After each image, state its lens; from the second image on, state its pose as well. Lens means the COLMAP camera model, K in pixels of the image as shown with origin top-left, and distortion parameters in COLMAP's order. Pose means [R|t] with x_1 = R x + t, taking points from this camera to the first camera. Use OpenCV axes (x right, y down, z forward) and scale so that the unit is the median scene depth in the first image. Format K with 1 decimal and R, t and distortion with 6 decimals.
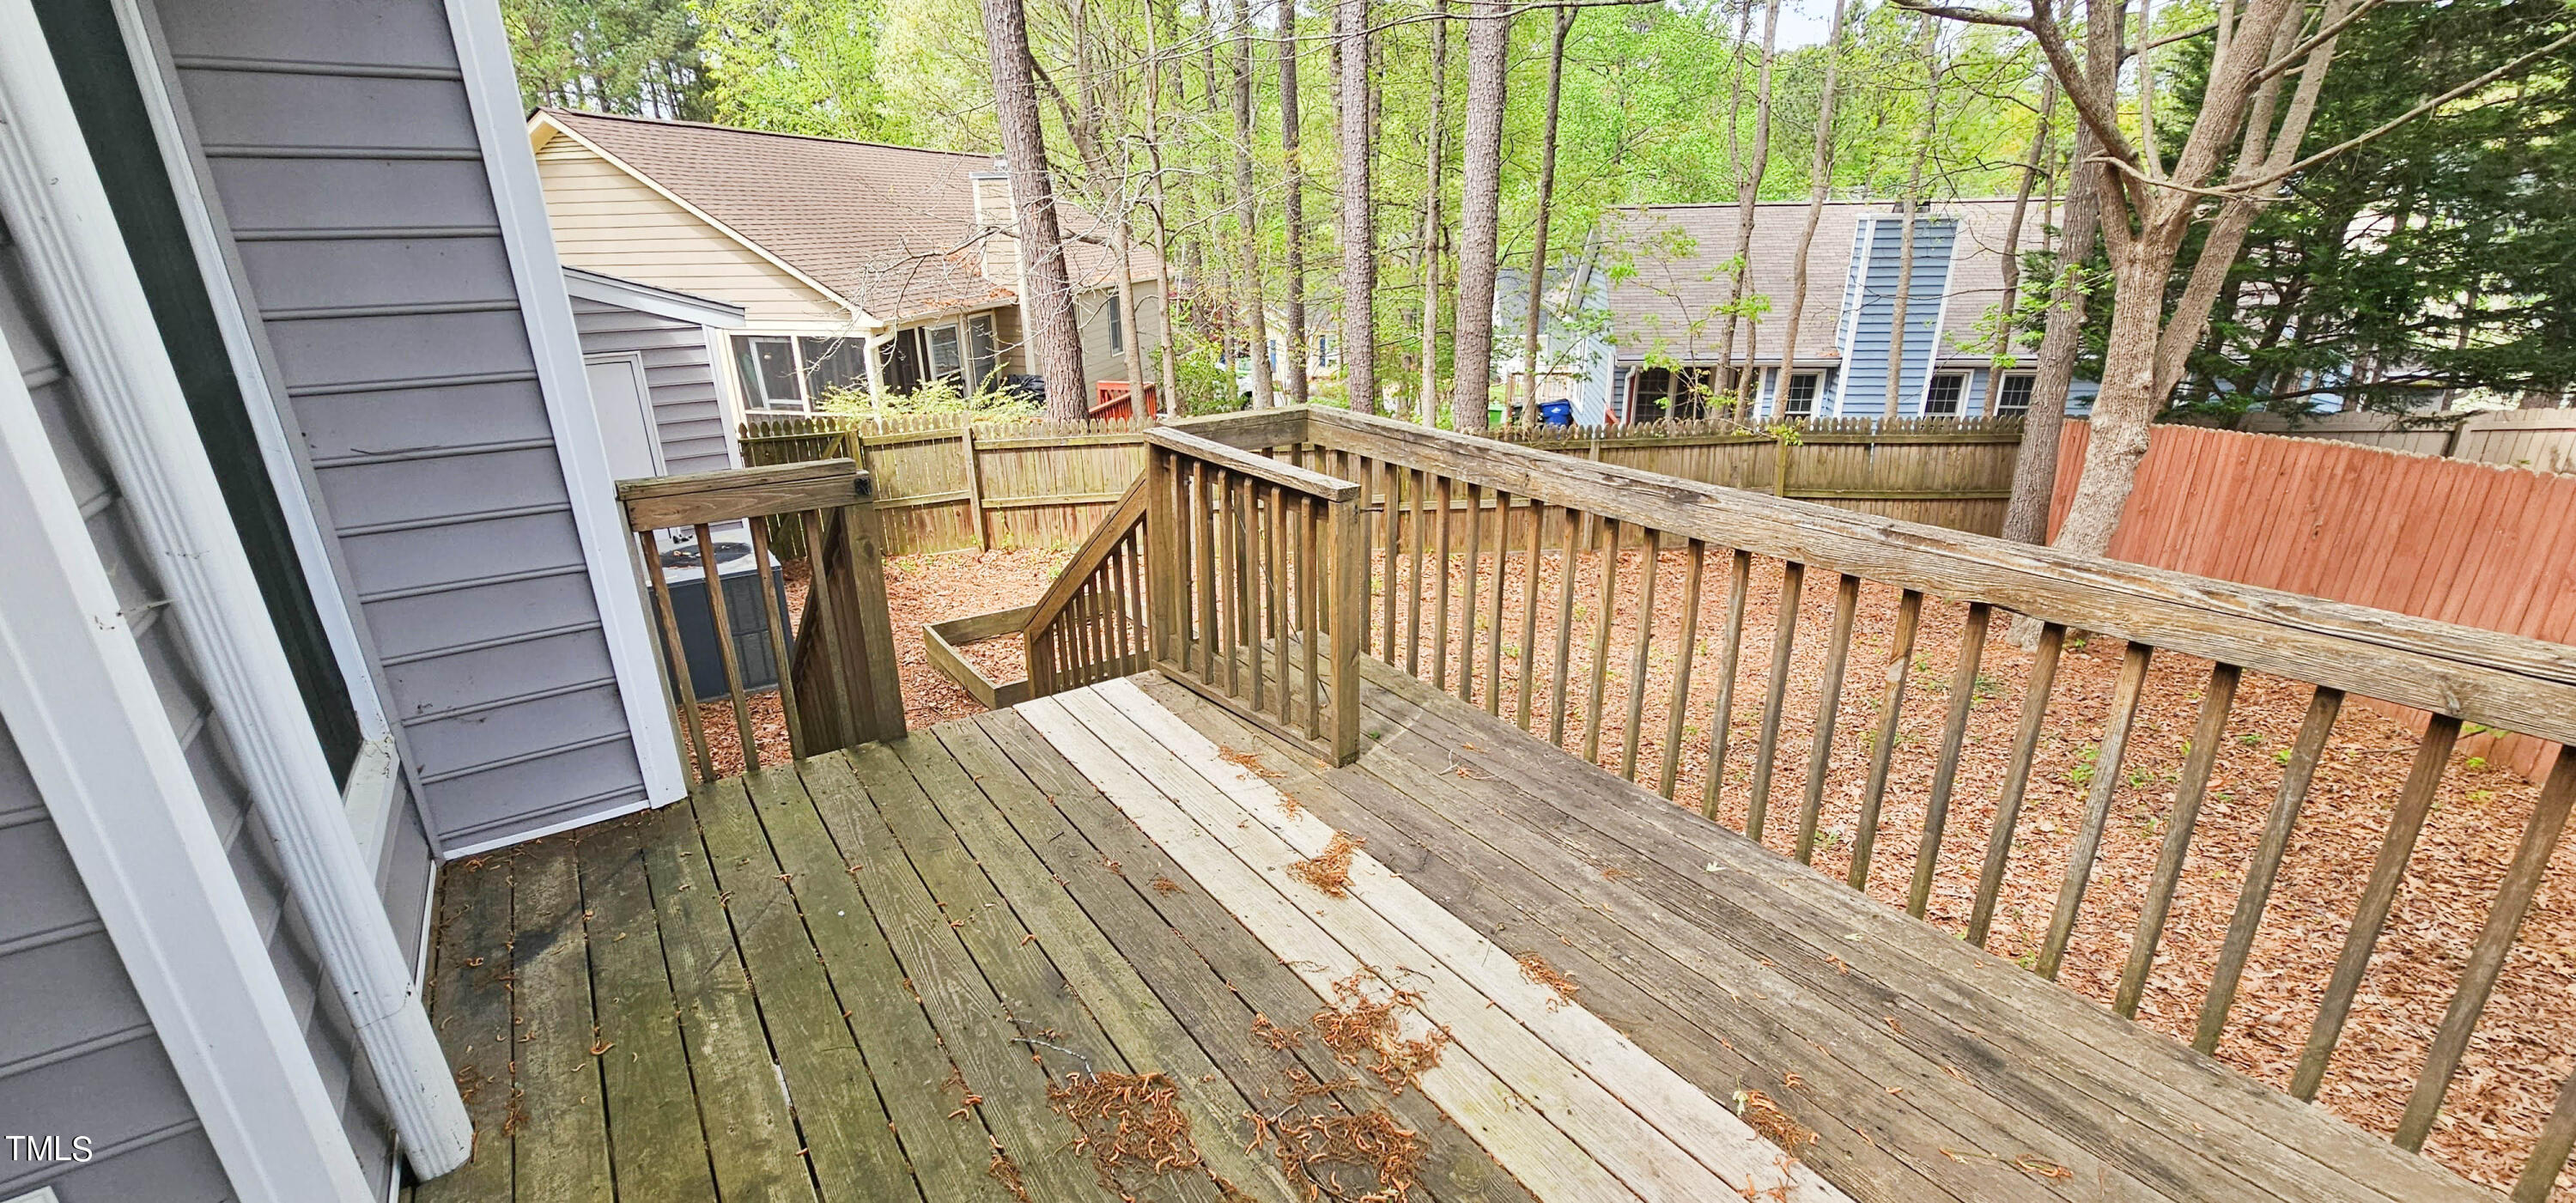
lens RADIAL K [[1061.1, 0, 1276.5], [0, 1061.1, 613.1], [0, 0, 1]] dist [0.000450, 0.000821]
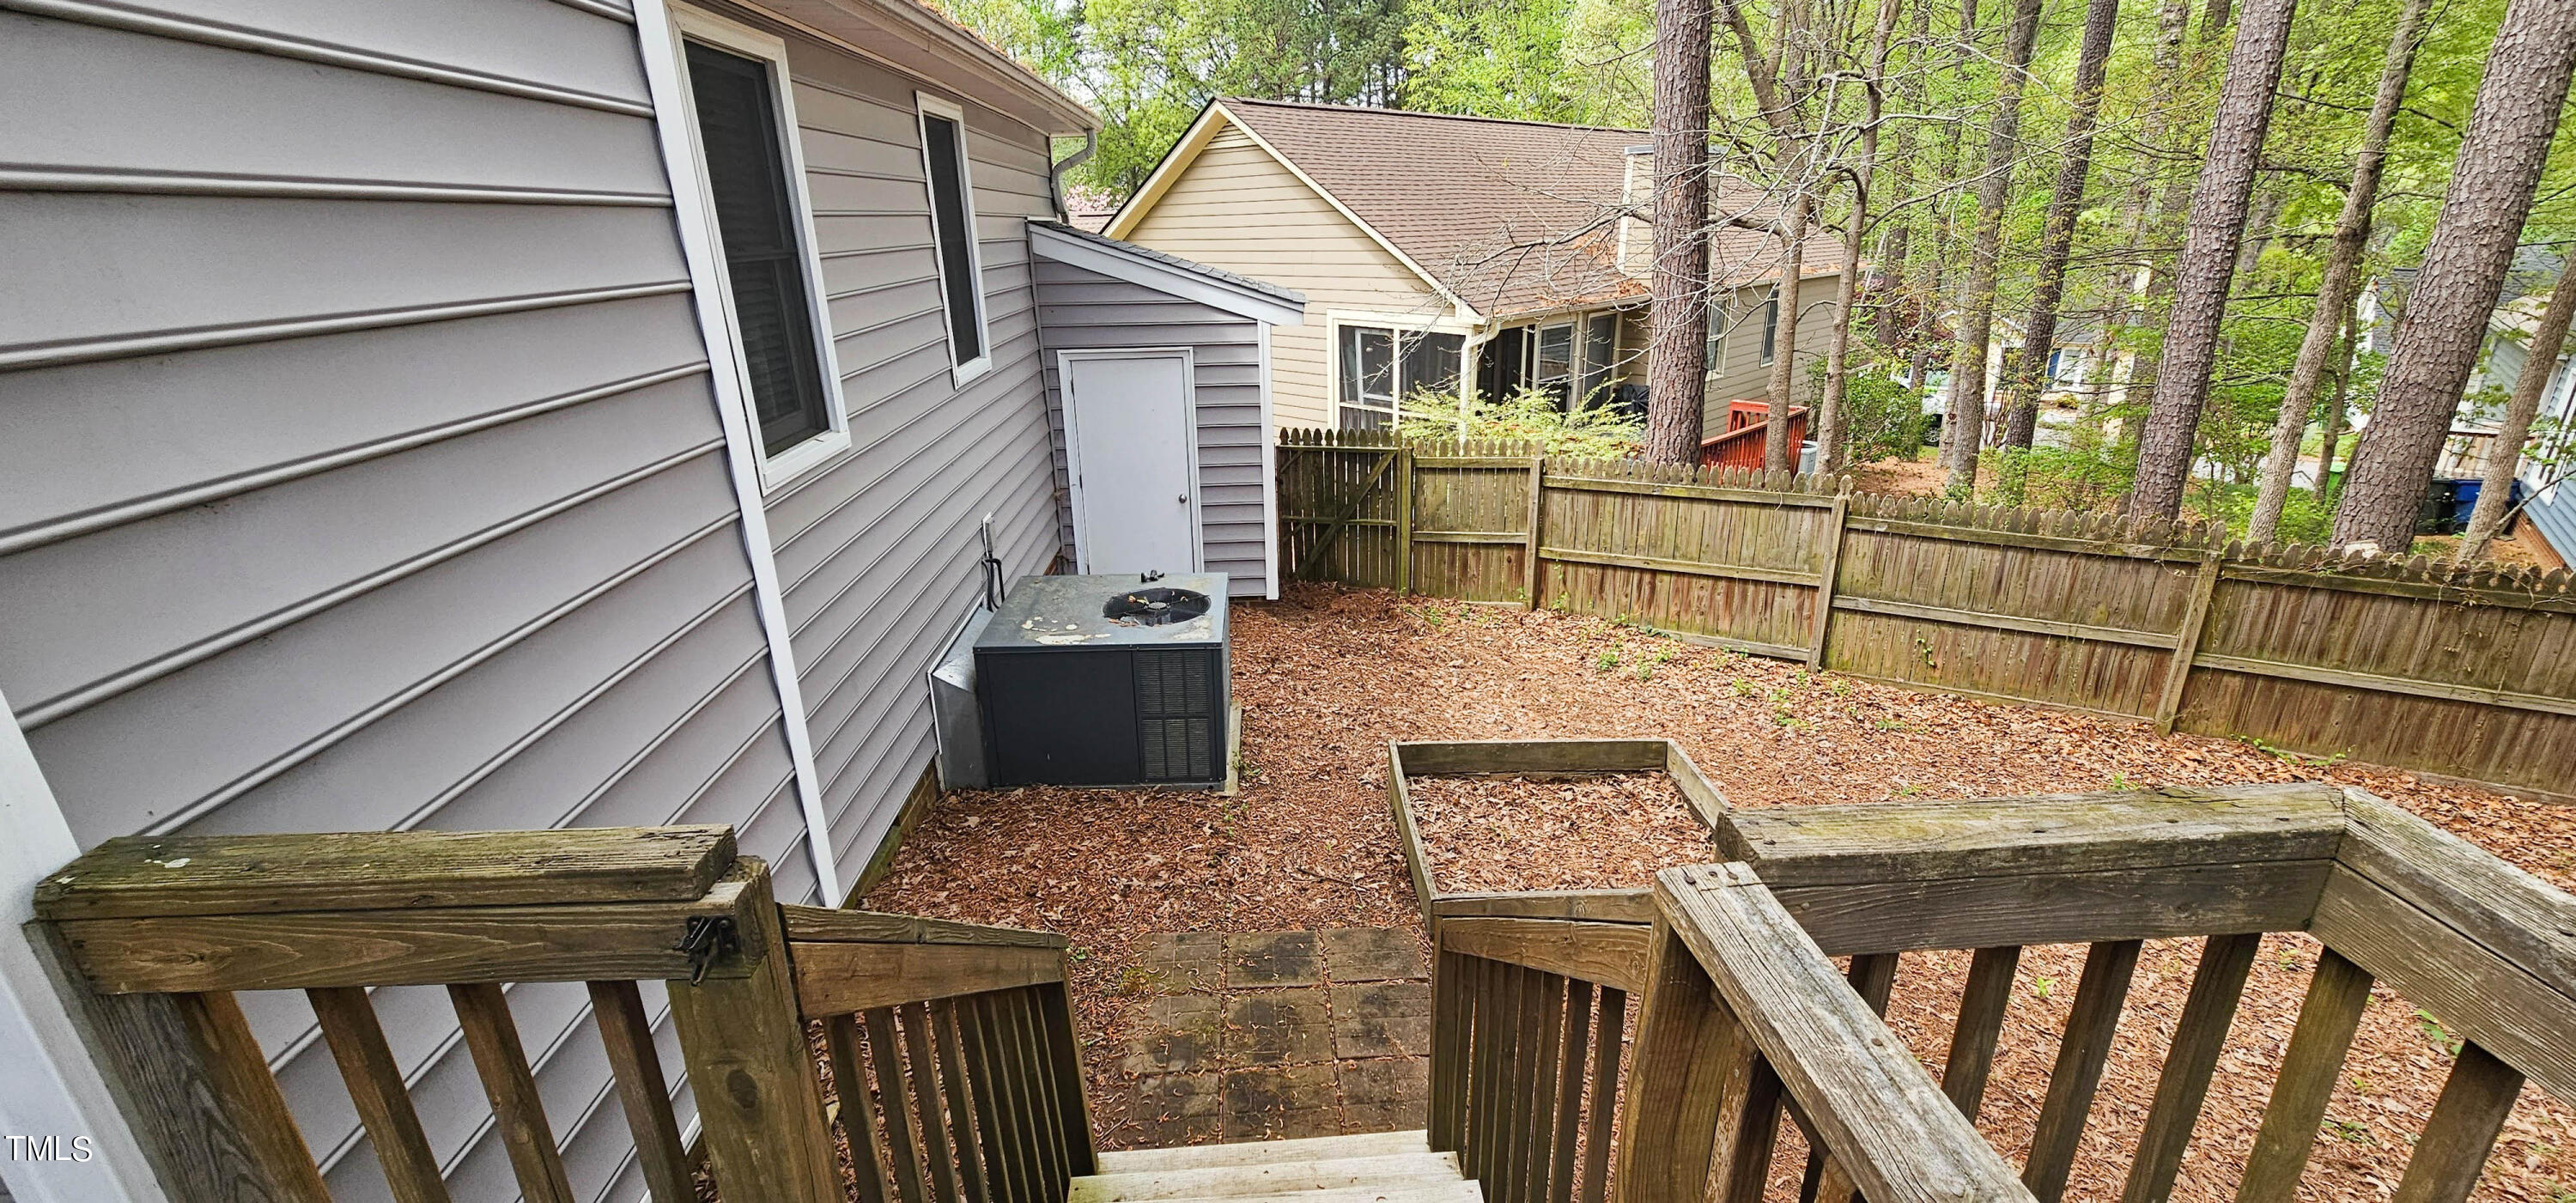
lens RADIAL K [[1061.1, 0, 1282.0], [0, 1061.1, 624.0], [0, 0, 1]] dist [0.000450, 0.000821]
pose [[0.841200, 0.189361, -0.506483, -0.020597], [-0.179632, 0.981342, 0.068554, -0.063852], [0.510014, 0.033313, 0.859521, 0.188597]]
